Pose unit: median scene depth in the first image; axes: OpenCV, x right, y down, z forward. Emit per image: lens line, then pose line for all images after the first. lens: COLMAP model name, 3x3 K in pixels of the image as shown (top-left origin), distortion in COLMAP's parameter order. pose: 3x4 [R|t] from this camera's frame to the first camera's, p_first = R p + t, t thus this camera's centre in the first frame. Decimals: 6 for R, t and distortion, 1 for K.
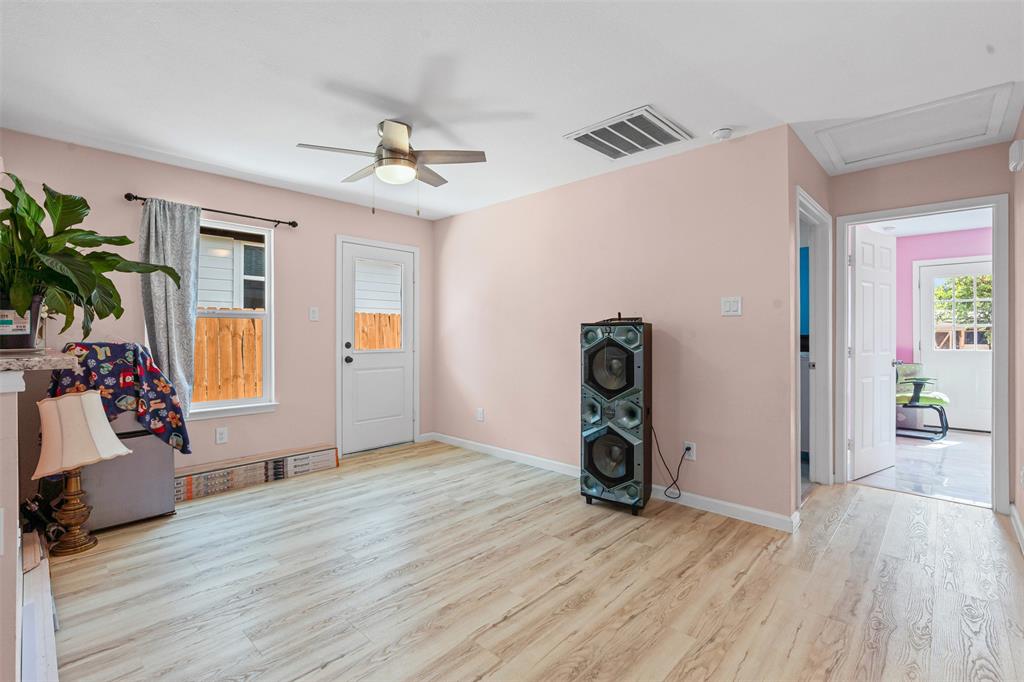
lens RADIAL K [[473.3, 0, 486.6], [0, 473.3, 334.7], [0, 0, 1]] dist [-0.010784, 0.004017]
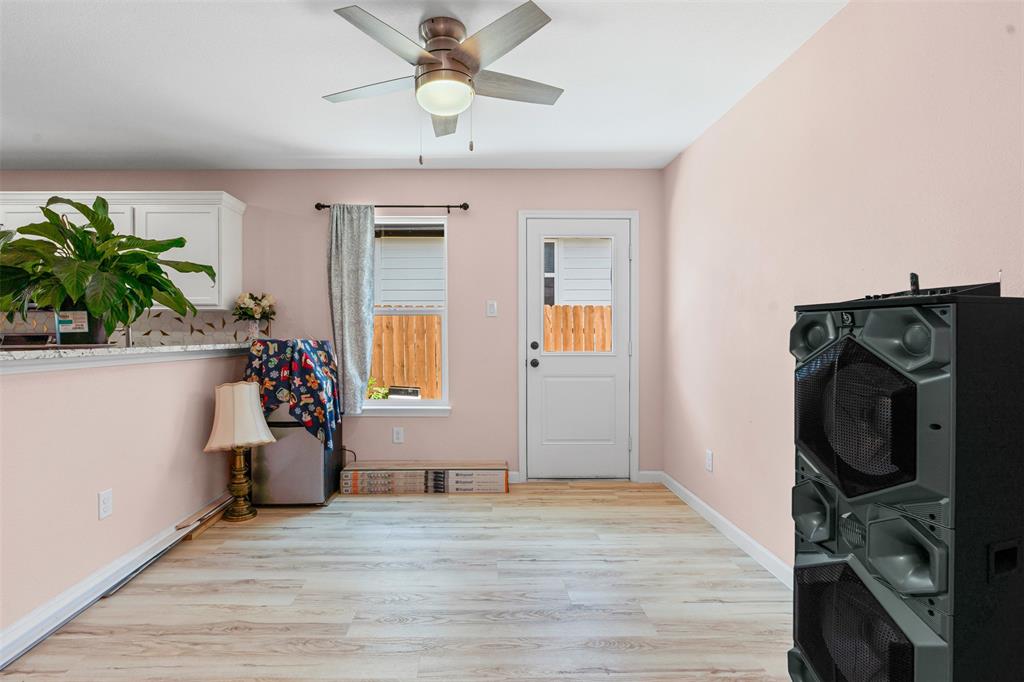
lens RADIAL K [[473.3, 0, 507.8], [0, 473.3, 341.4], [0, 0, 1]] dist [-0.010784, 0.004017]
pose [[0.711377, 0.013226, -0.702686, 0.319169], [-0.000561, 0.999833, 0.018251, 0.000537], [0.702811, -0.012589, 0.711266, 0.507346]]
